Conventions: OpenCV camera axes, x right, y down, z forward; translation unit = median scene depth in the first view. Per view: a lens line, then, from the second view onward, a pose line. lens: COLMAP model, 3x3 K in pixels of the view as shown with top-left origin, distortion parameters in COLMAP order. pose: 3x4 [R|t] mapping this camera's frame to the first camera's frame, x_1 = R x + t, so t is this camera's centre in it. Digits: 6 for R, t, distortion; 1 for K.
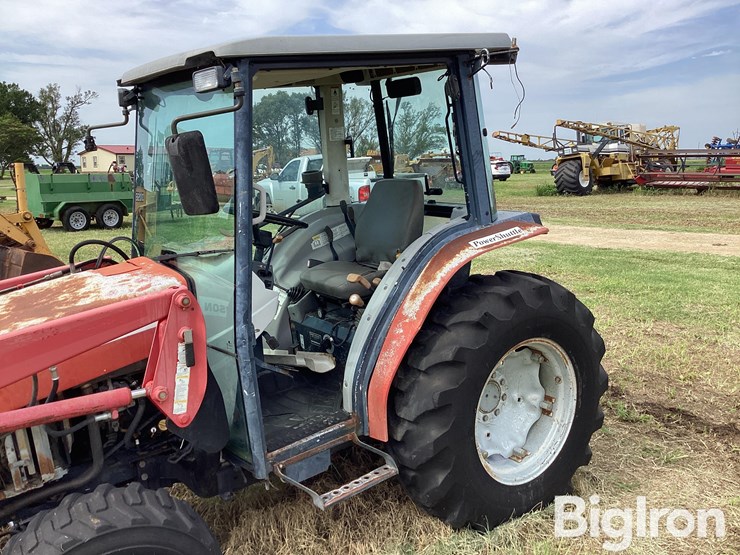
lens RADIAL K [[673.5, 0, 369.2], [0, 673.5, 276.2], [0, 0, 1]] dist [0.022622, 0.000000]
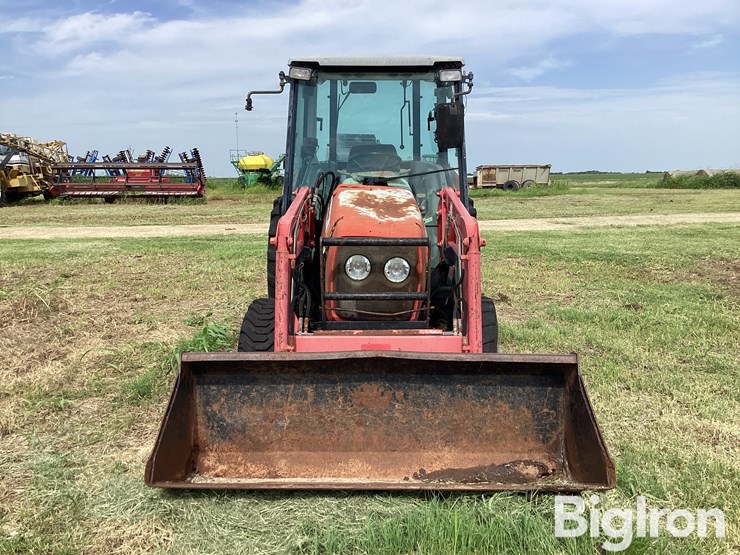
lens RADIAL K [[673.5, 0, 365.3], [0, 673.5, 274.5], [0, 0, 1]] dist [0.022622, 0.000000]
pose [[0.593021, -0.104148, 0.798423, -1.510031], [0.130384, 0.990933, 0.032418, 0.127443], [-0.794560, 0.084877, 0.601224, 0.085975]]
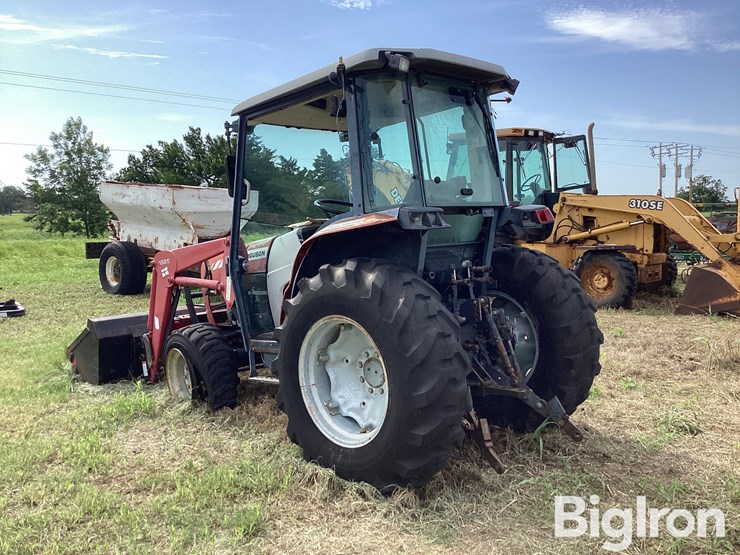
lens RADIAL K [[673.5, 0, 366.5], [0, 673.5, 271.6], [0, 0, 1]] dist [0.022622, 0.000000]
pose [[0.156324, 0.099397, -0.982692, 1.356741], [-0.159188, 0.984452, 0.074252, -0.068863], [0.974793, 0.144825, 0.169716, 0.845614]]
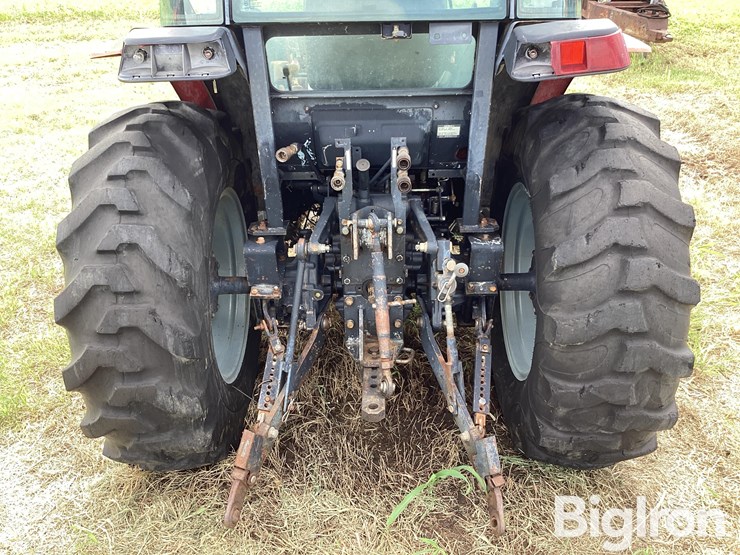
lens RADIAL K [[673.5, 0, 367.9], [0, 673.5, 275.8], [0, 0, 1]] dist [0.022622, 0.000000]
pose [[-0.586757, 0.394433, -0.707205, 0.633217], [-0.121373, 0.820643, 0.558403, -0.273963], [0.800615, 0.413483, -0.433645, 1.577868]]
